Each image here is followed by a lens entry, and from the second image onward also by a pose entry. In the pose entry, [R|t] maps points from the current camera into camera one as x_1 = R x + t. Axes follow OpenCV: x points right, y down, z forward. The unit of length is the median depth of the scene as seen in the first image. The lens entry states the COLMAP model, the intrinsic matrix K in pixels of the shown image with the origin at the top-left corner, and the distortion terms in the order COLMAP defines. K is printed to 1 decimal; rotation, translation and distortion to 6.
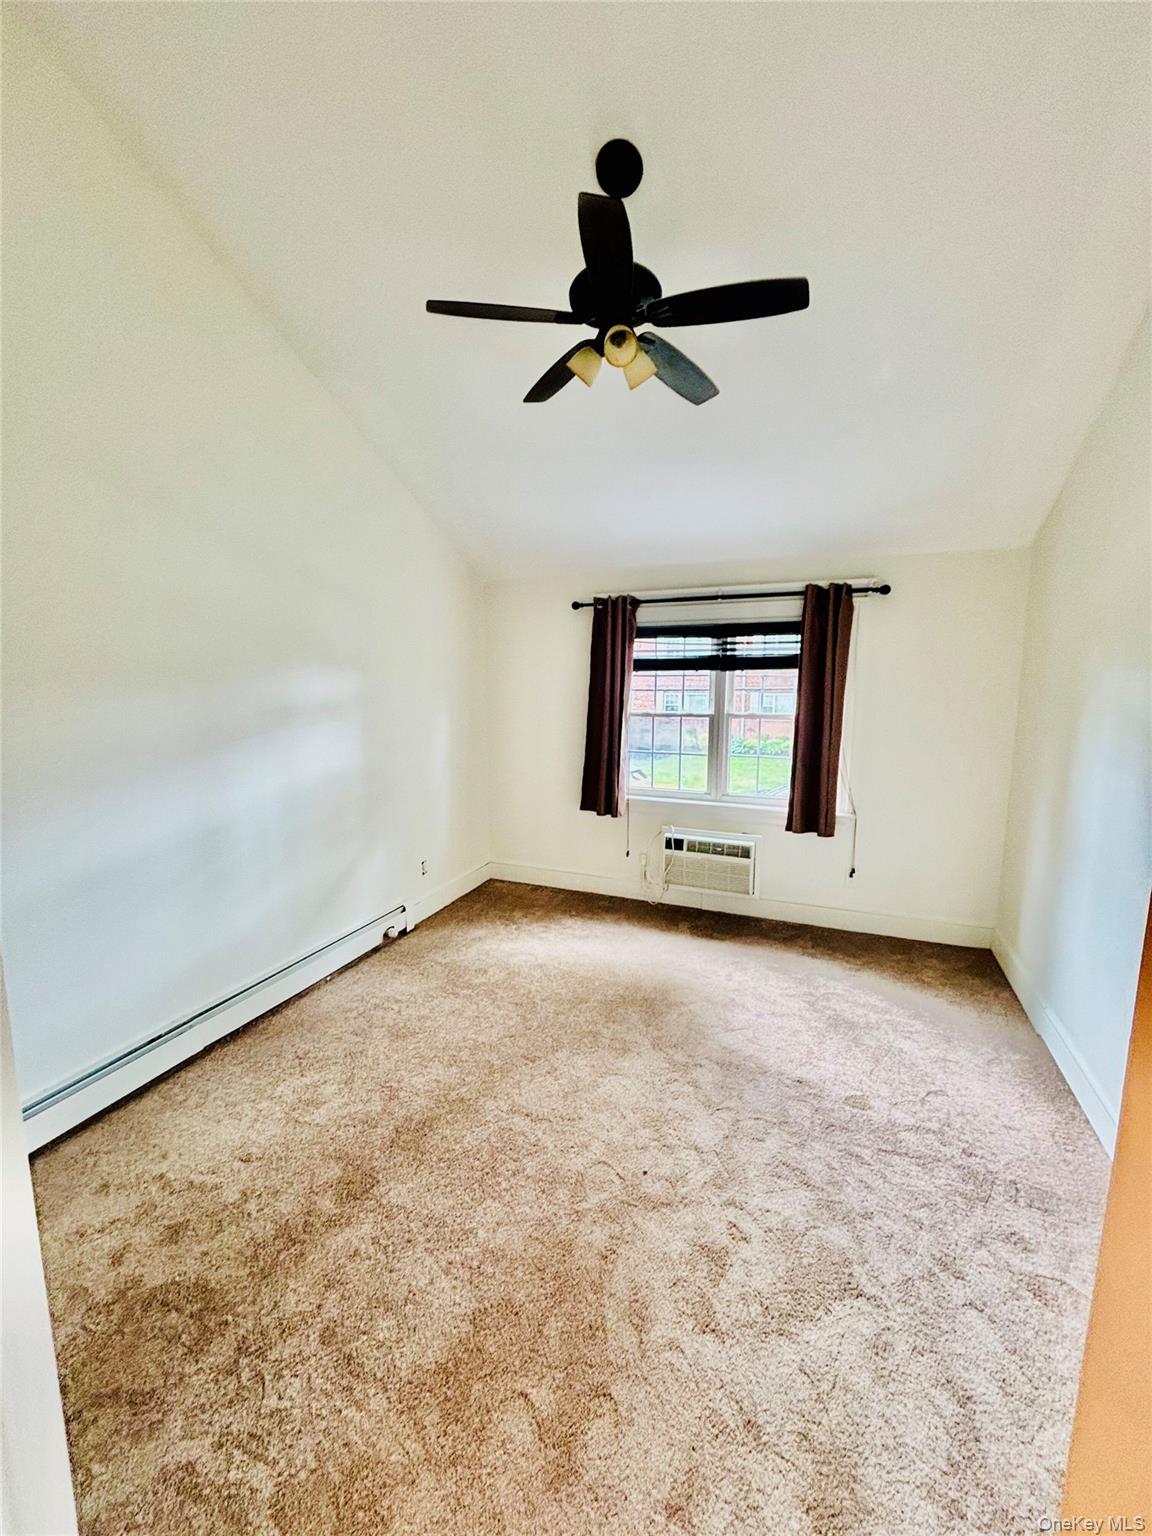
lens RADIAL K [[622.1, 0, 579.1], [0, 622.1, 769.4], [0, 0, 1]] dist [-0.003958, -0.000891]
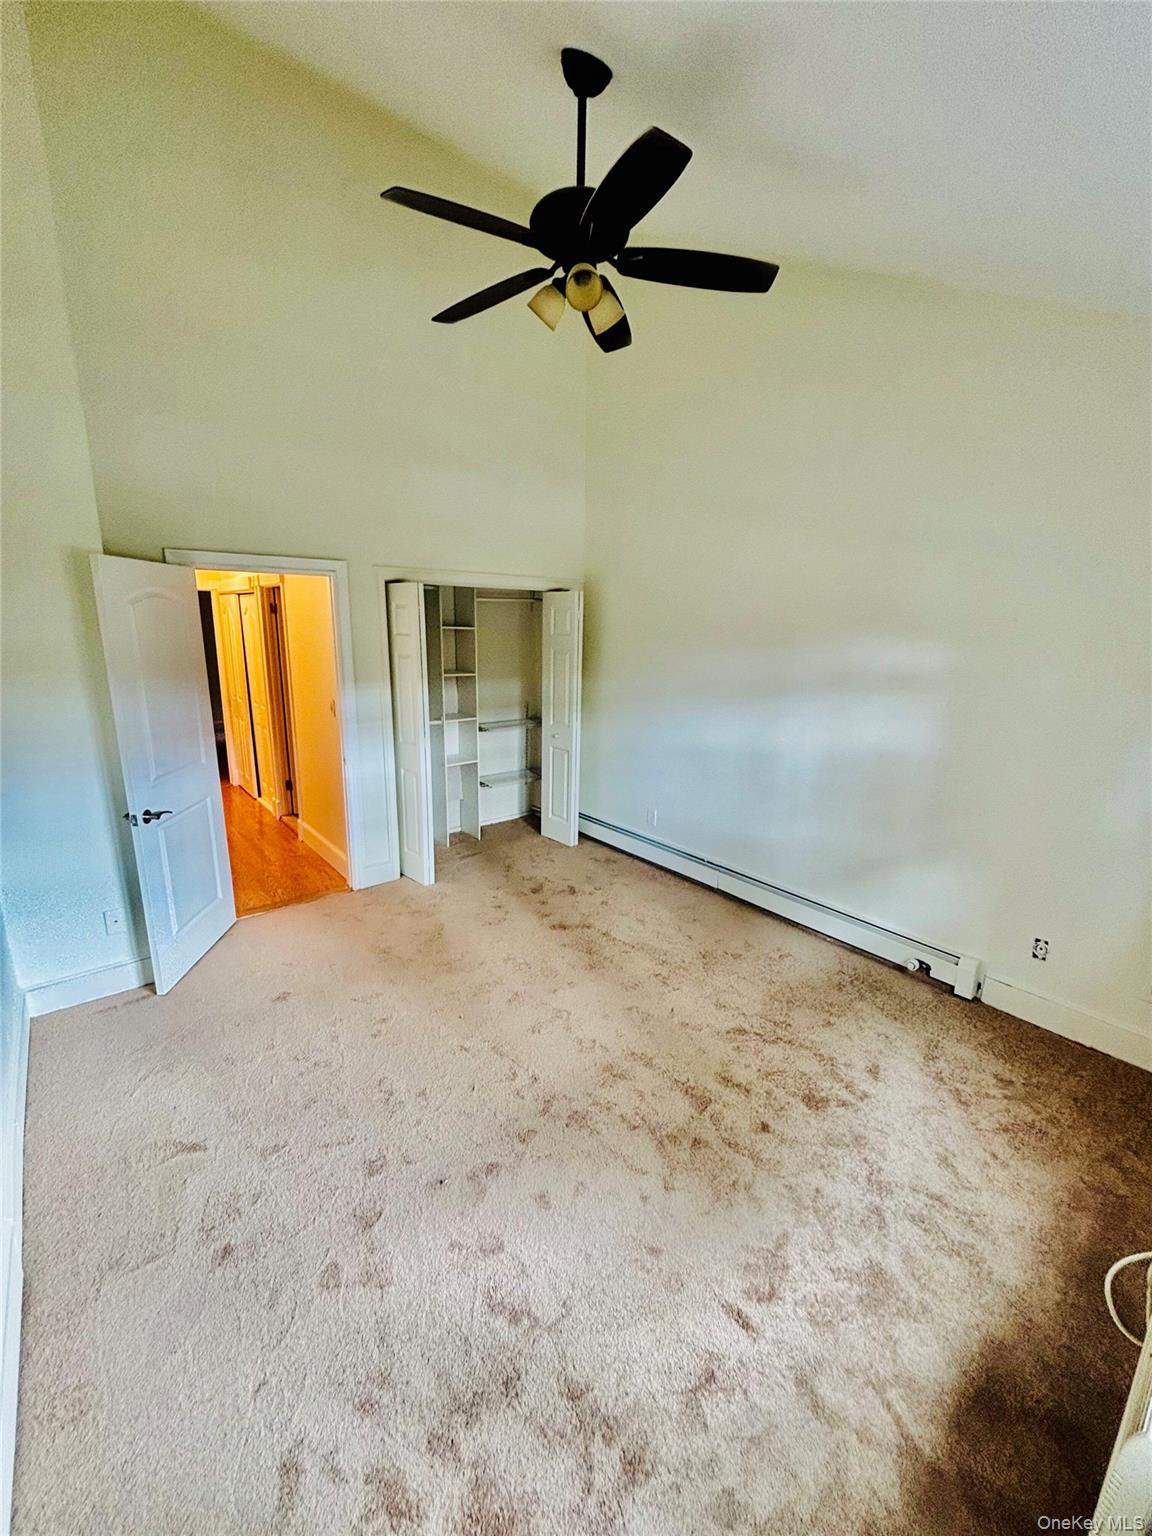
lens RADIAL K [[622.1, 0, 580.8], [0, 622.1, 765.0], [0, 0, 1]] dist [-0.003958, -0.000891]
pose [[-0.481628, 0.186085, -0.856392, 0.638354], [-0.144056, 0.947095, 0.286810, -0.178010], [0.864455, 0.261504, -0.429341, 1.033902]]
